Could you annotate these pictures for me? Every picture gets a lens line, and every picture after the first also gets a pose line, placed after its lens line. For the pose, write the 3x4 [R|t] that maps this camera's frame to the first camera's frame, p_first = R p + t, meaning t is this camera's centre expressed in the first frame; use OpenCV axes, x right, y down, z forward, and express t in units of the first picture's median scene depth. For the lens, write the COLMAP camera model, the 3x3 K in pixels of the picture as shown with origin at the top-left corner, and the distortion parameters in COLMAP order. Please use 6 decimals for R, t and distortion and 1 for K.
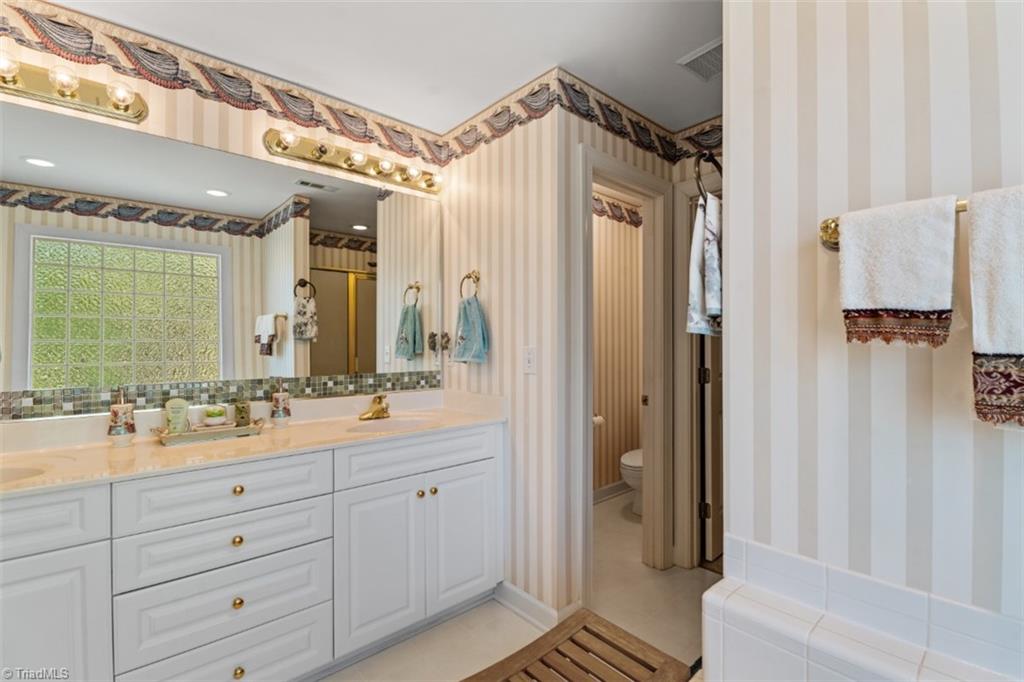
lens RADIAL K [[459.8, 0, 512.2], [0, 459.8, 346.0], [0, 0, 1]] dist [-0.002413, -0.003881]
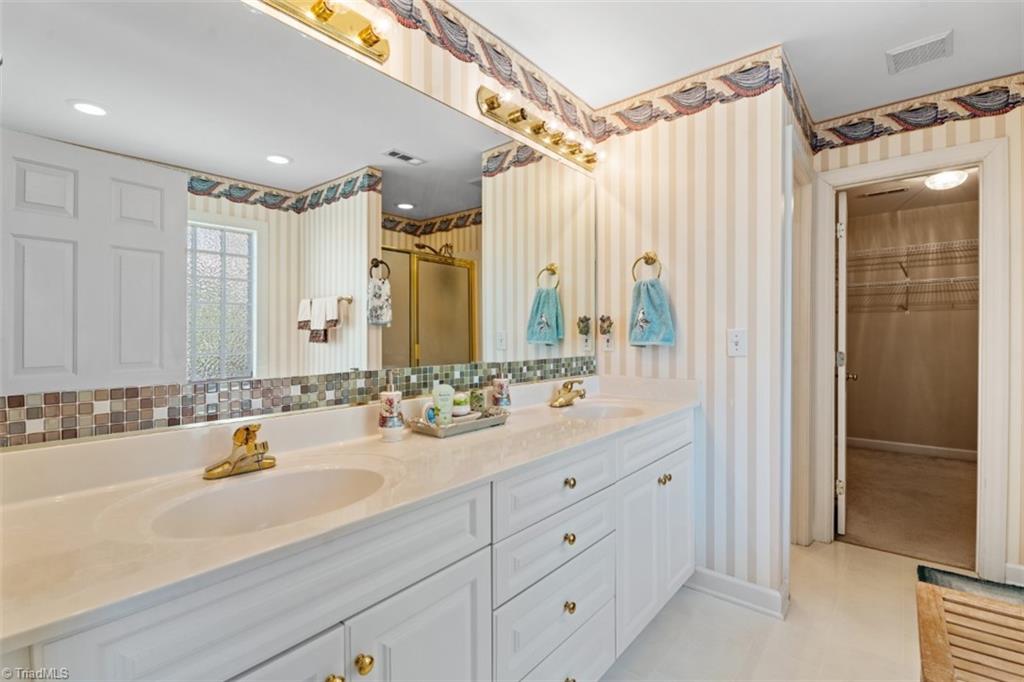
lens RADIAL K [[459.8, 0, 512.0], [0, 459.8, 346.6], [0, 0, 1]] dist [-0.002413, -0.003881]
pose [[0.990165, -0.001202, 0.139900, -0.501740], [-0.001650, 0.999793, 0.020267, 0.016513], [-0.139895, -0.020299, 0.989958, 0.076519]]
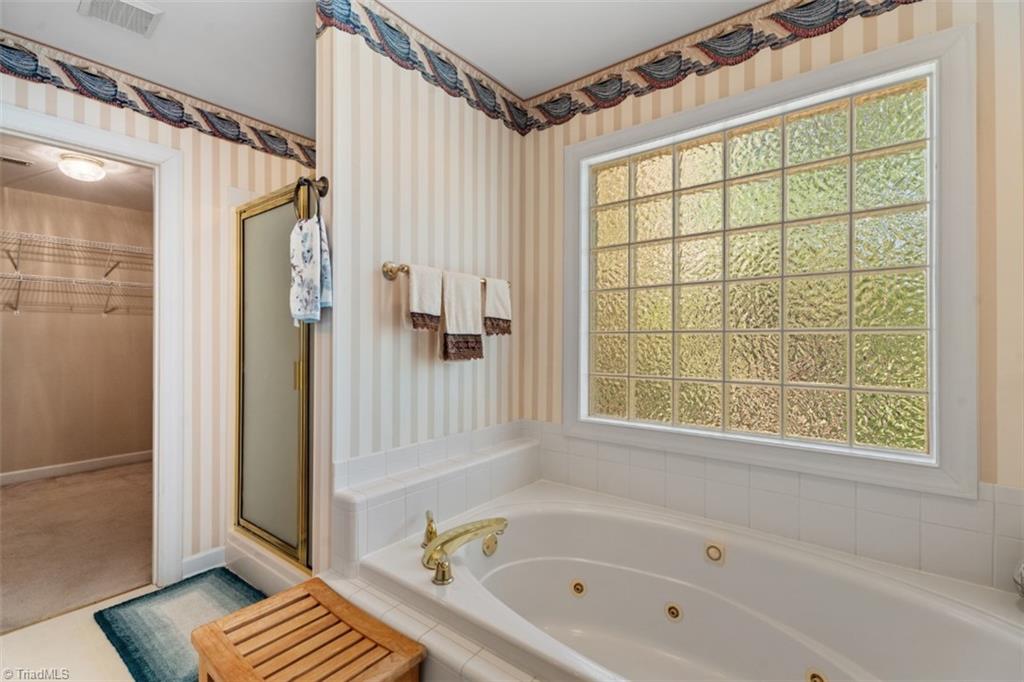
lens RADIAL K [[459.8, 0, 509.6], [0, 459.8, 332.7], [0, 0, 1]] dist [-0.002413, -0.003881]
pose [[-0.182390, 0.020845, 0.983005, -0.458892], [0.004506, 0.999782, -0.020364, 0.018435], [-0.983216, 0.000715, -0.182444, 0.326171]]
